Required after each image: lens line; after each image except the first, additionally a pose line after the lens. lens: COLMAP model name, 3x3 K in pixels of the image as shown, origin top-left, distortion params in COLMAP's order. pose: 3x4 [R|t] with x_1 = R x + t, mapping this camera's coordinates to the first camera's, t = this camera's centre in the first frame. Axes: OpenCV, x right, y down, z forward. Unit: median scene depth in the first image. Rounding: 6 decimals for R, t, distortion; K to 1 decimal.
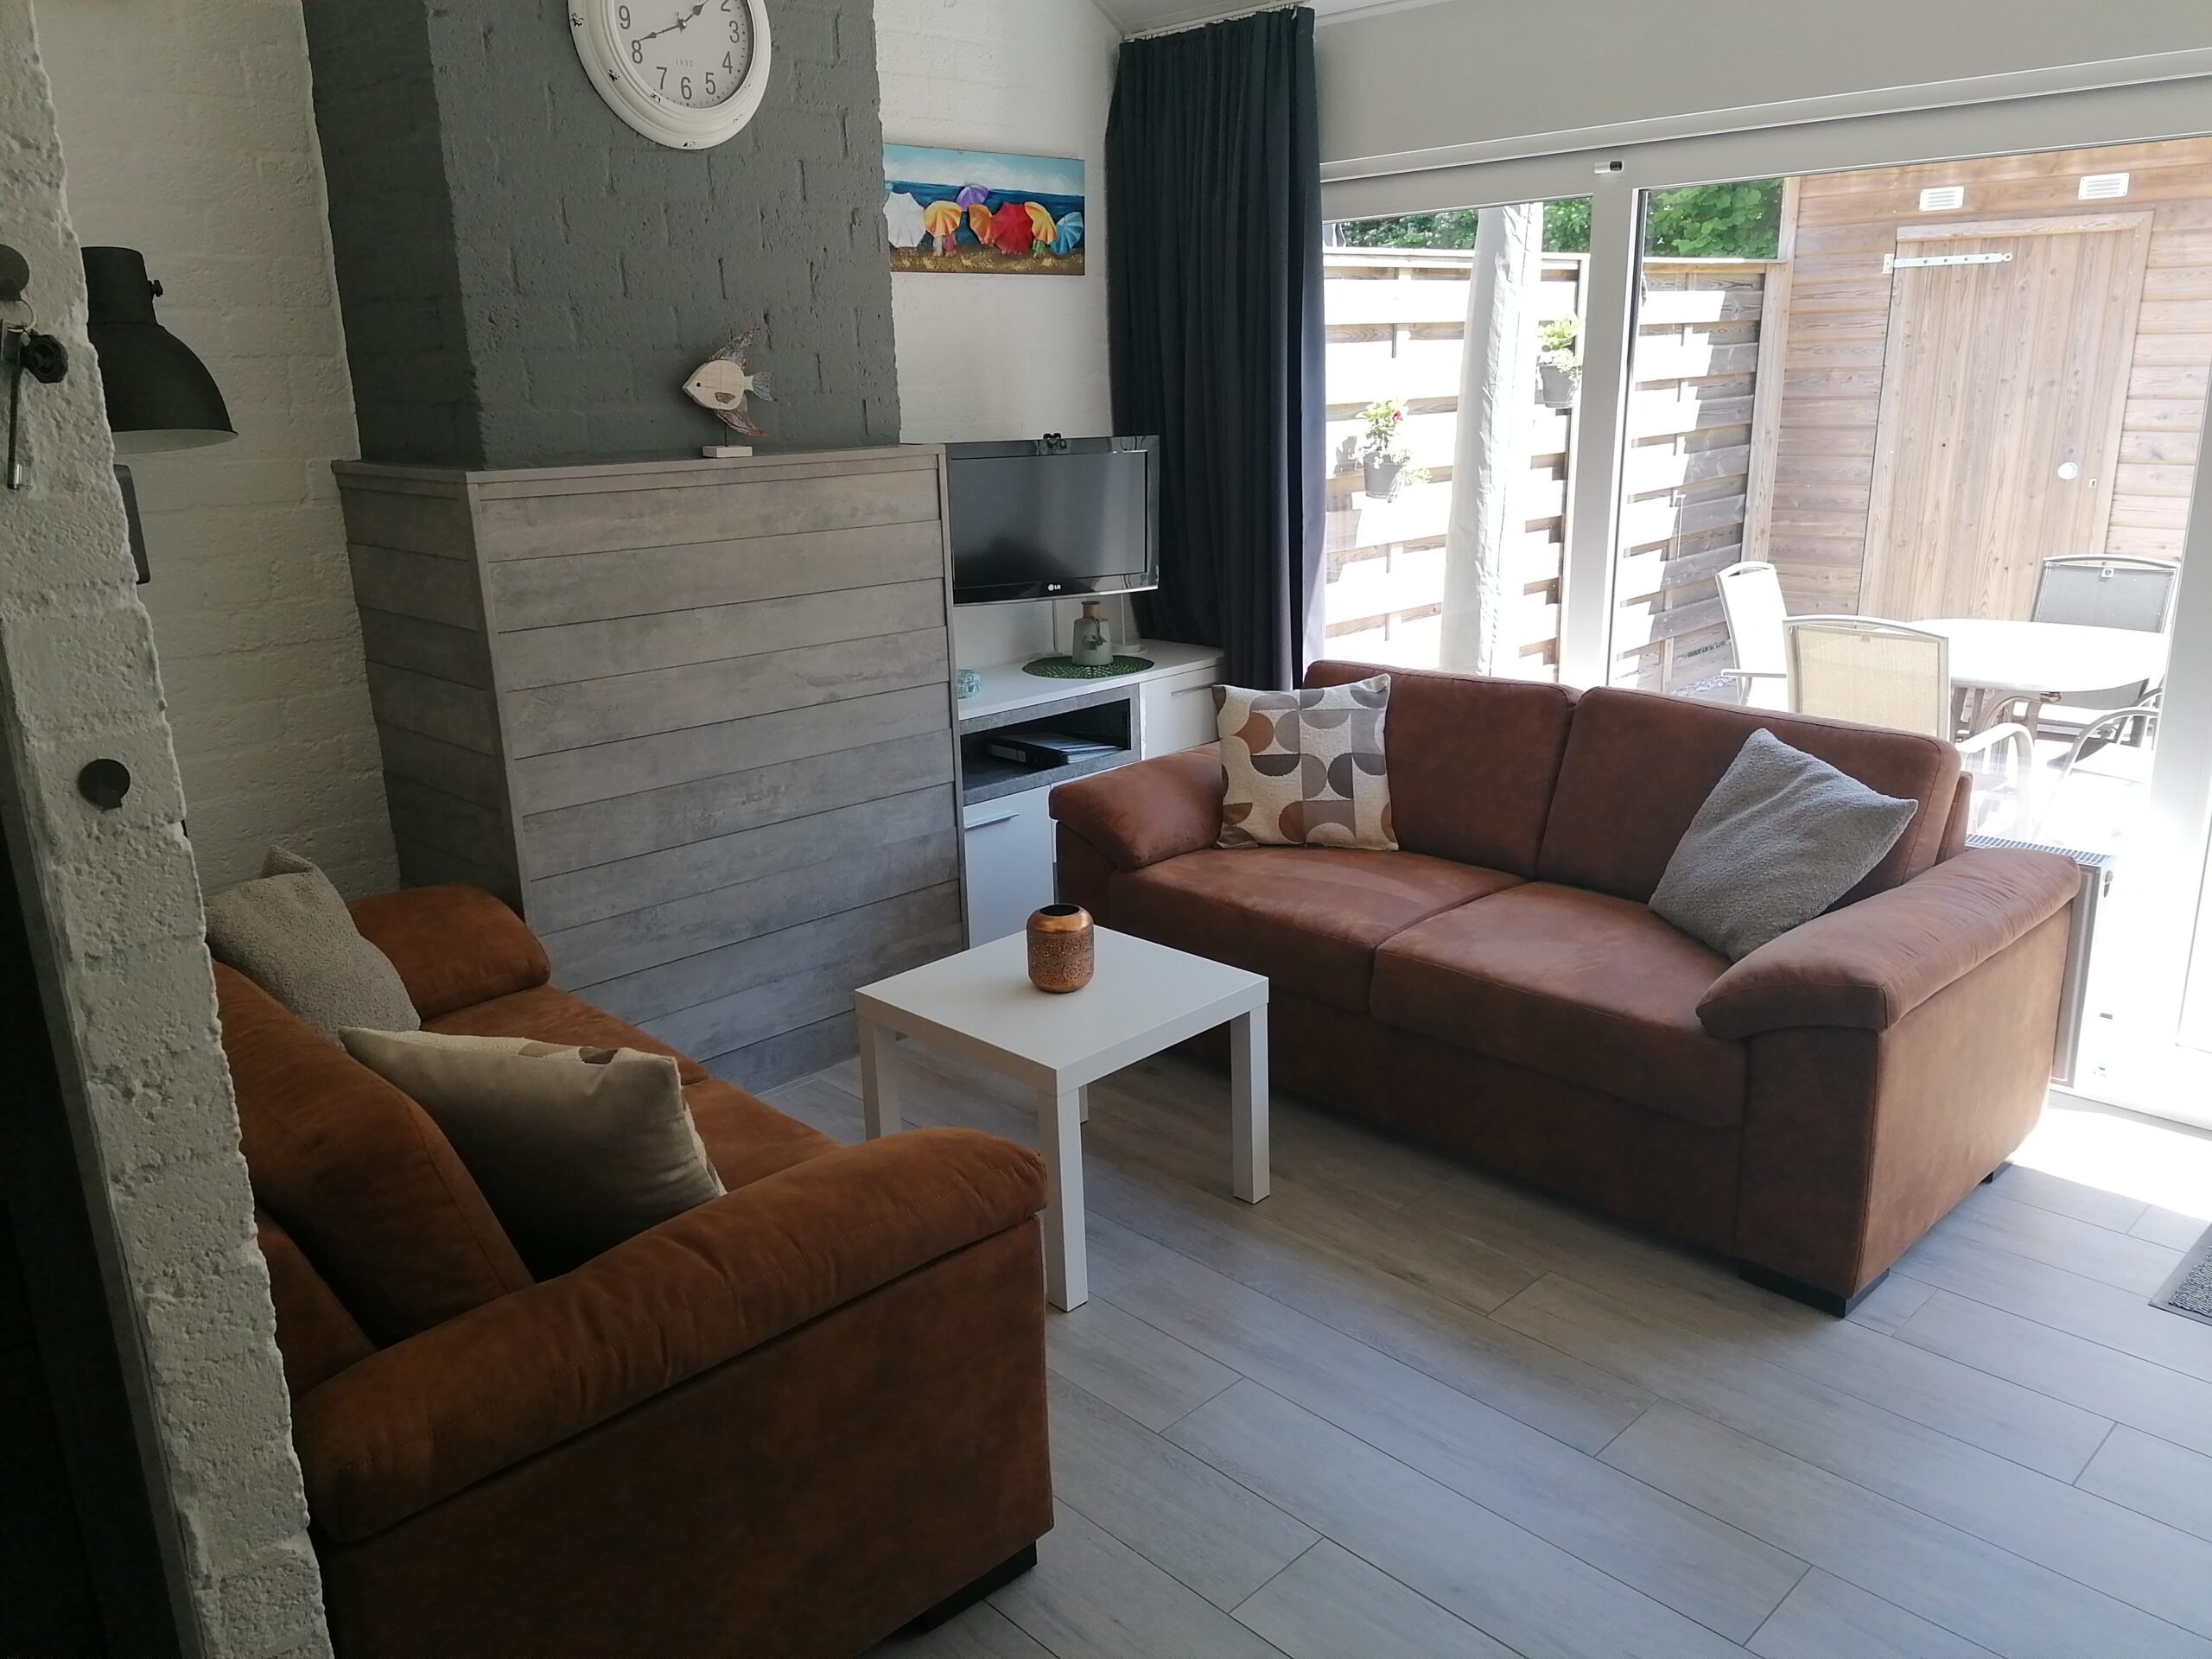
lens RADIAL K [[1644.2, 0, 1106.7], [0, 1644.2, 834.9], [0, 0, 1]] dist [0.106578, -0.158086]
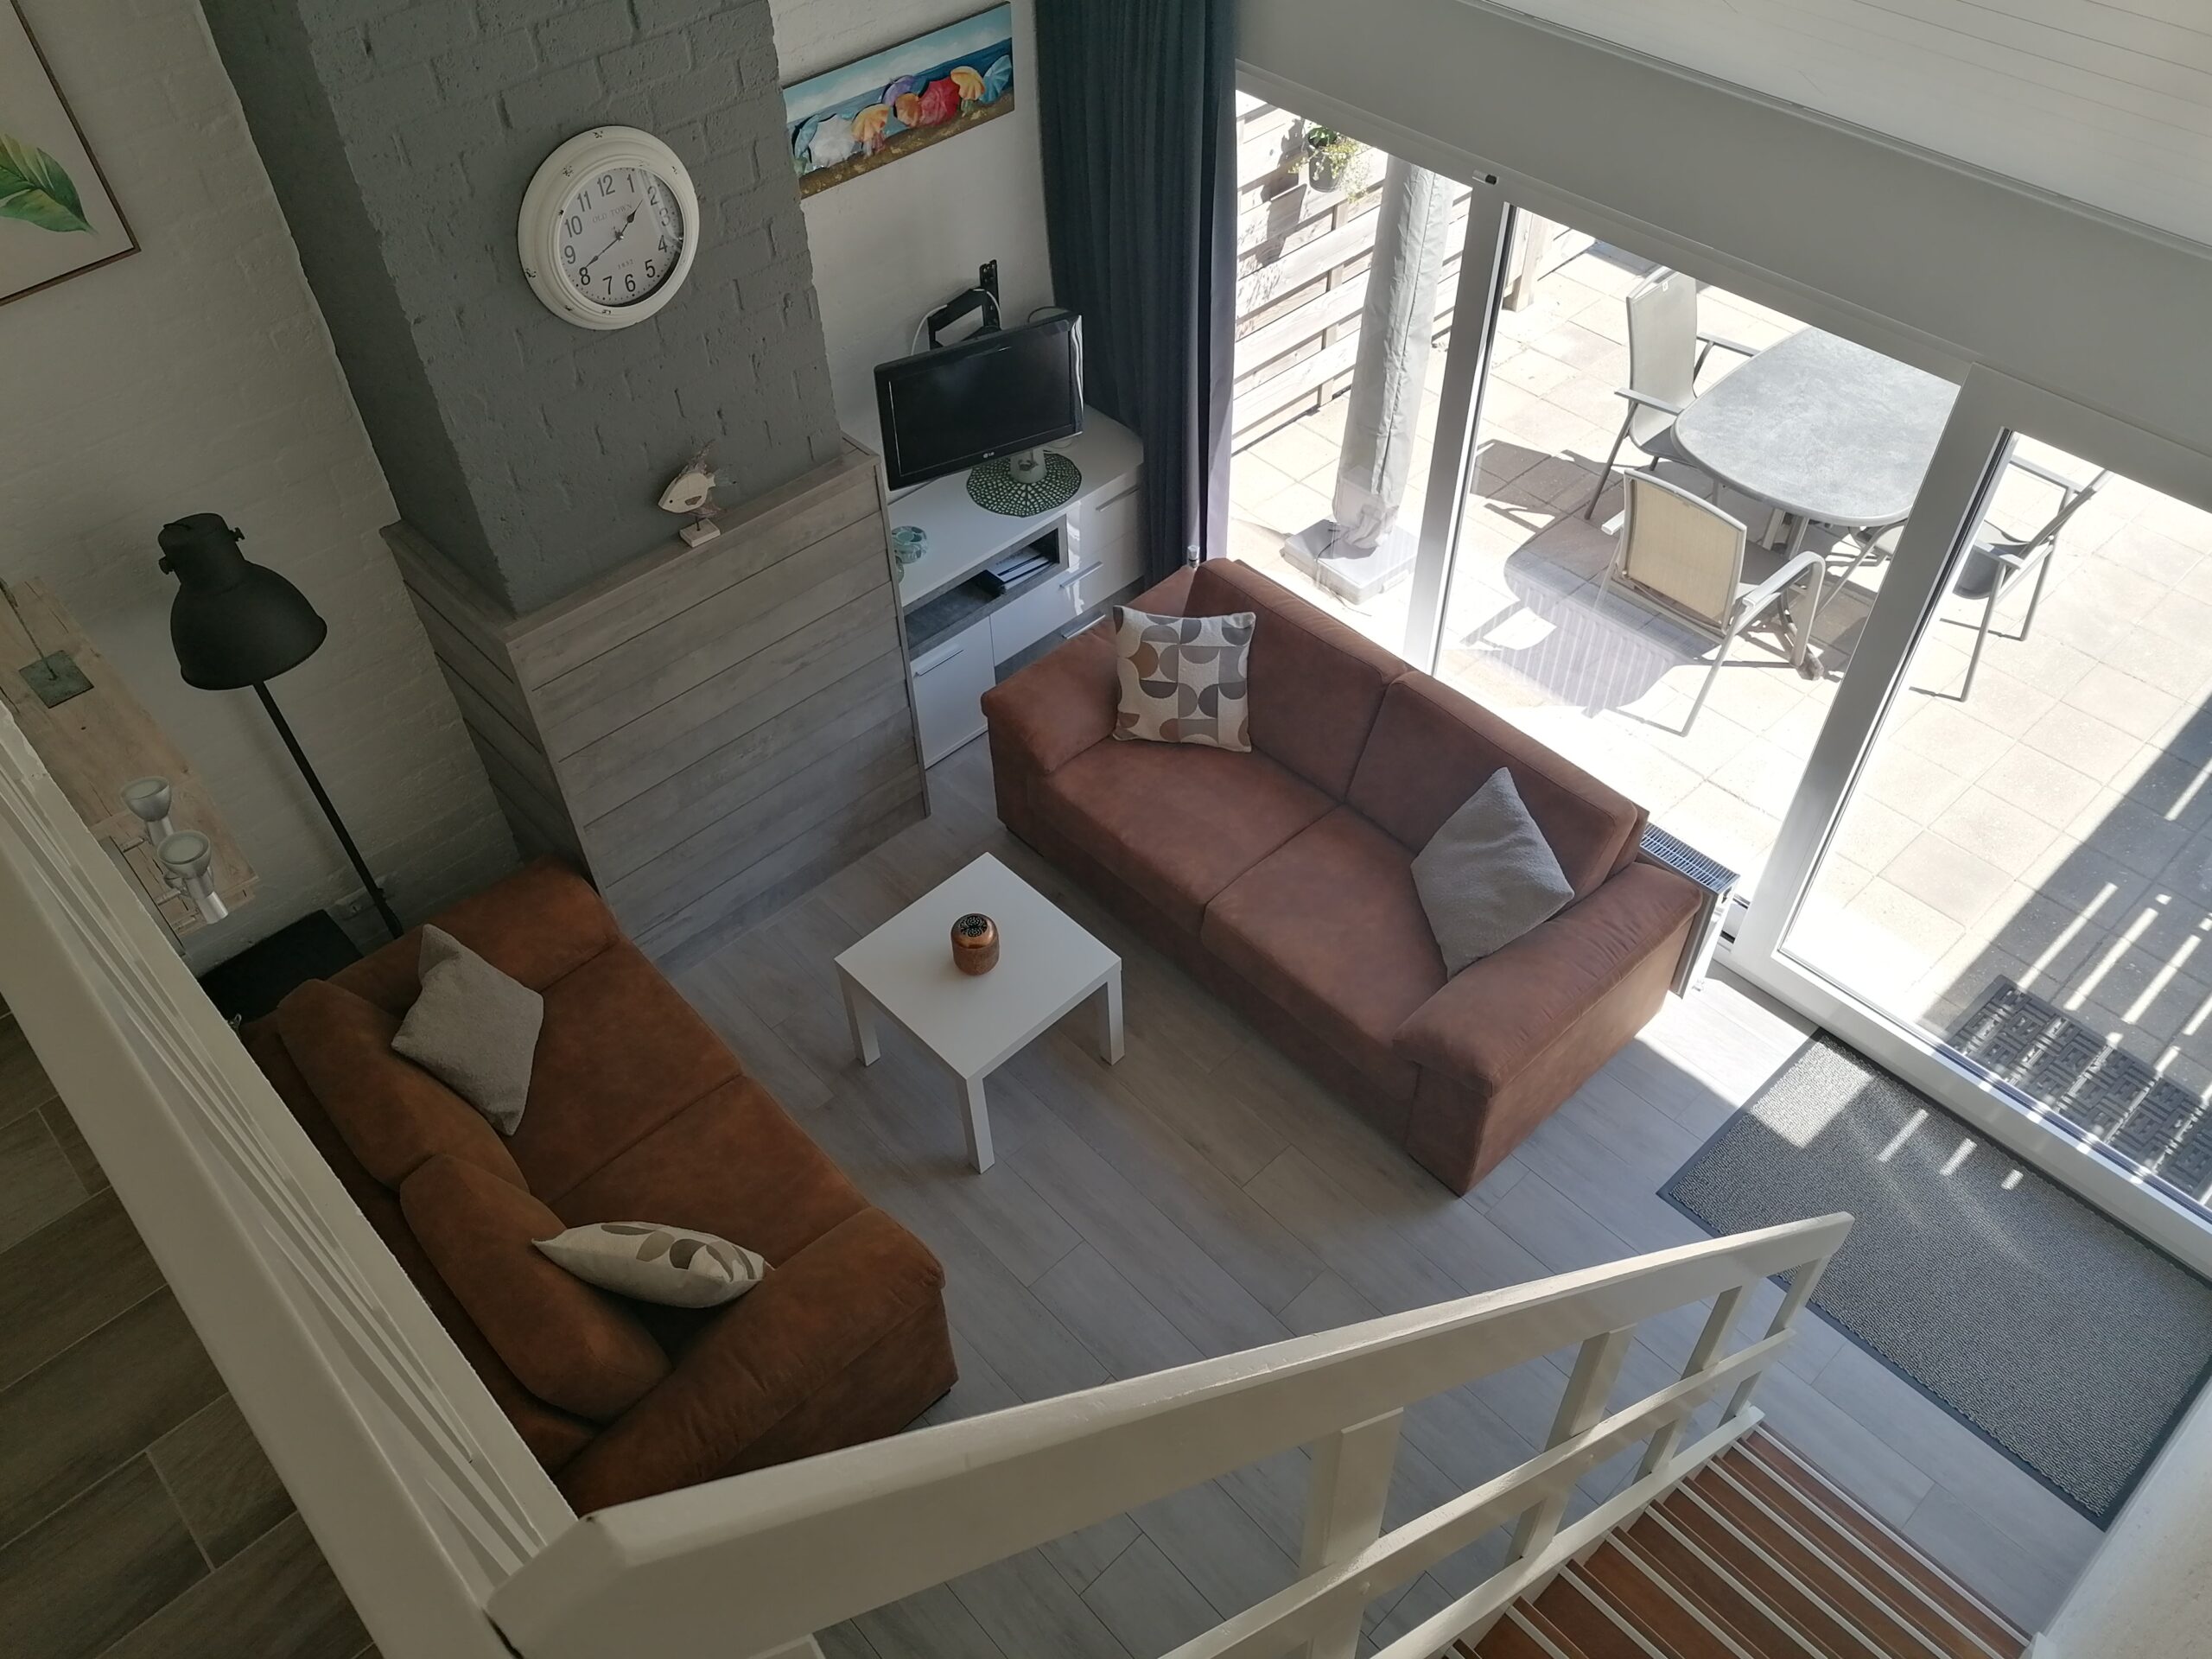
lens RADIAL K [[1644.2, 0, 1106.7], [0, 1644.2, 834.9], [0, 0, 1]] dist [0.106578, -0.158086]
pose [[0.999707, 0.020474, -0.012941, 0.081941], [-0.010928, 0.858077, 0.513404, -0.596282], [0.021616, -0.513112, 0.858049, -0.141248]]
